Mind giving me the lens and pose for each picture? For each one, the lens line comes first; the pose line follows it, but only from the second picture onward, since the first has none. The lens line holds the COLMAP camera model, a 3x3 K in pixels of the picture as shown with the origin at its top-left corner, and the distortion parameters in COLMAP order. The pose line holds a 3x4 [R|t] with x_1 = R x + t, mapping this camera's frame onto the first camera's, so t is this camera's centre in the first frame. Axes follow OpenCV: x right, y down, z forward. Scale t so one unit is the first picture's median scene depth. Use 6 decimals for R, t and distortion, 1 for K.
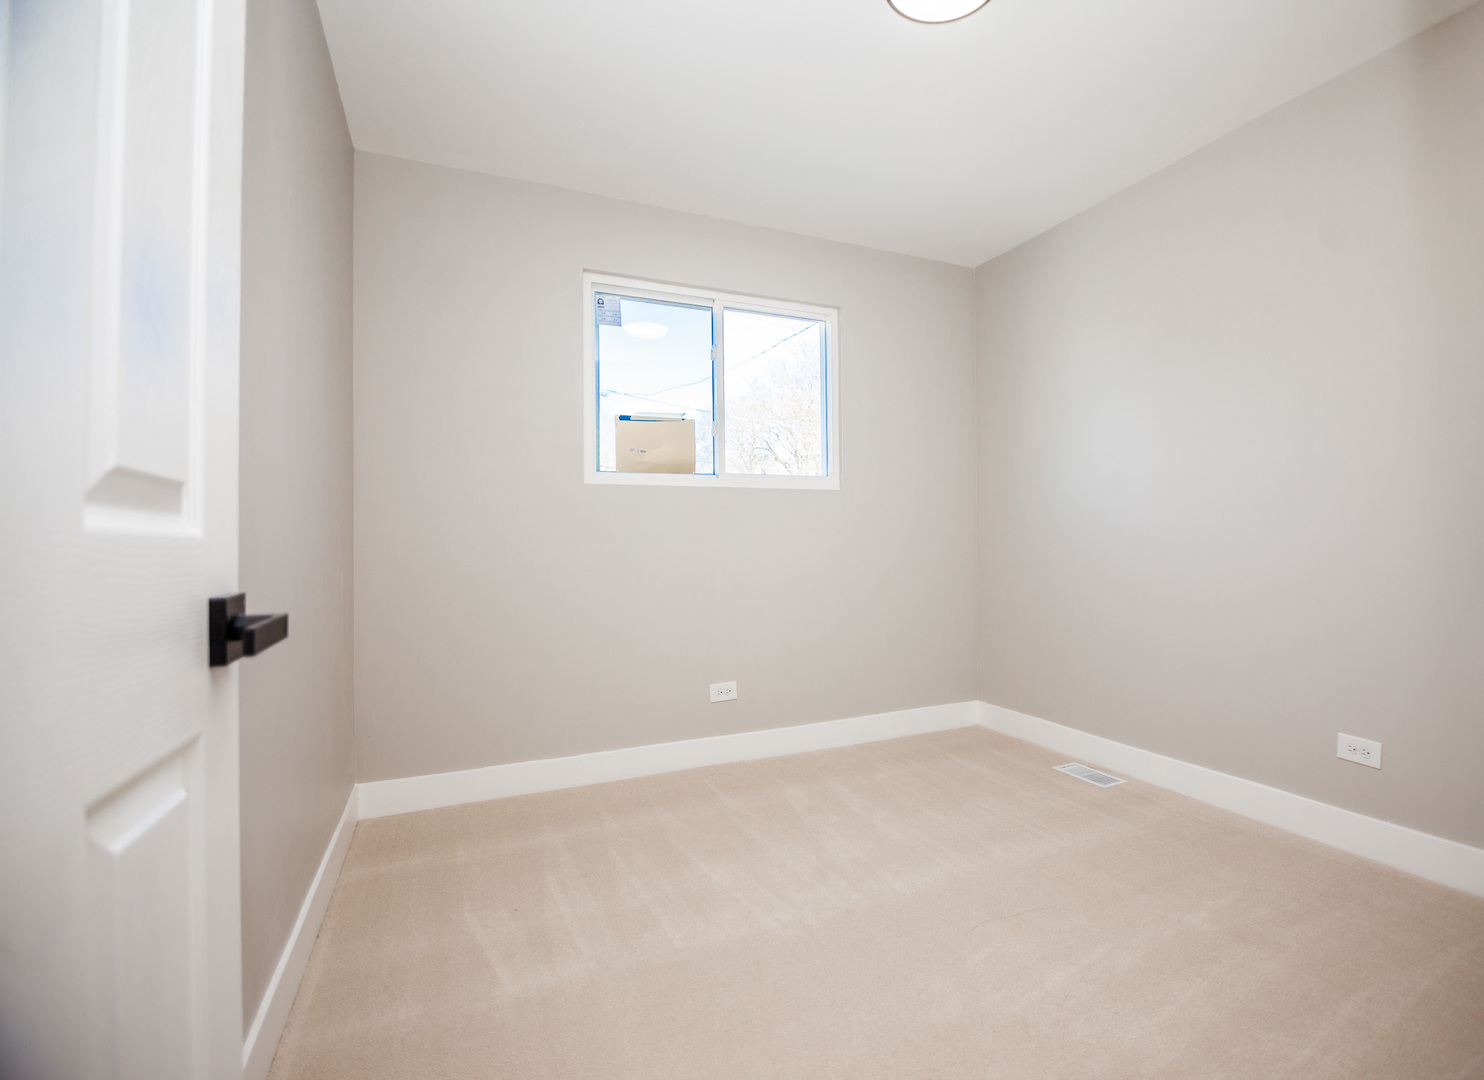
lens RADIAL K [[672.3, 0, 742.7], [0, 672.3, 535.4], [0, 0, 1]] dist [-0.002593, -0.000156]
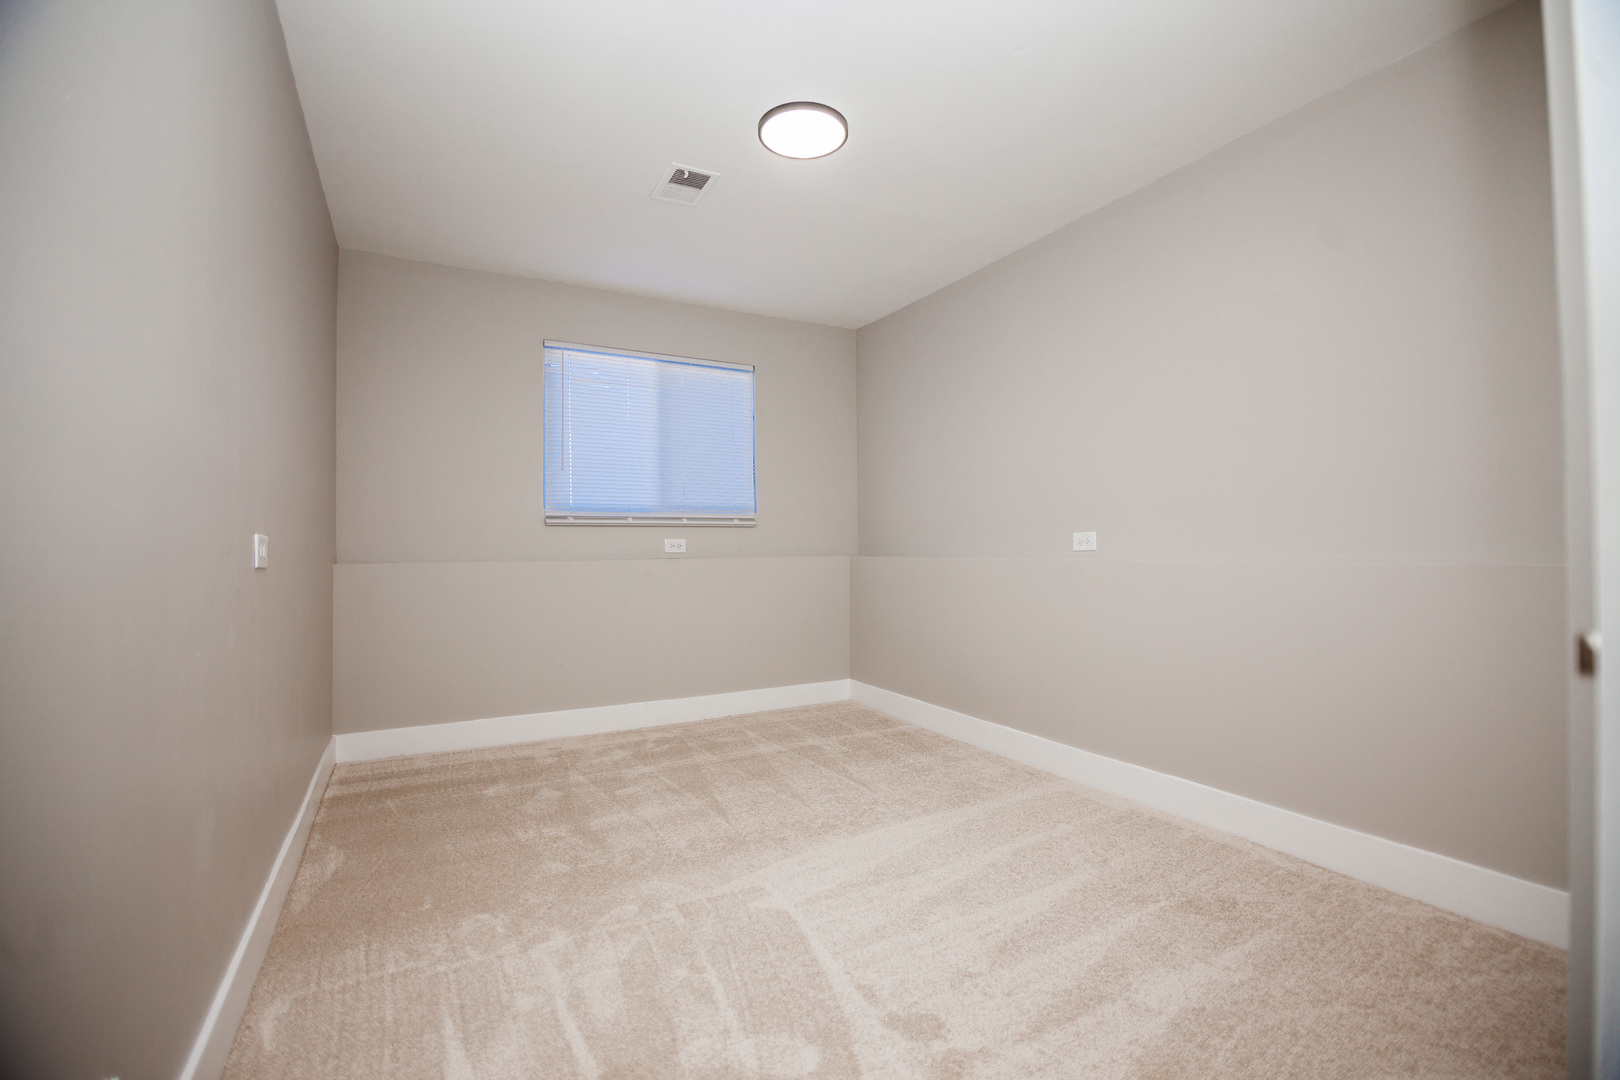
lens RADIAL K [[762.0, 0, 814.3], [0, 762.0, 540.2], [0, 0, 1]] dist [0.003304, 0.000179]
pose [[0.997070, 0.006378, 0.076229, 0.147826], [-0.005678, 0.999940, -0.009395, 0.000831], [-0.076285, 0.008935, 0.997046, -0.346908]]
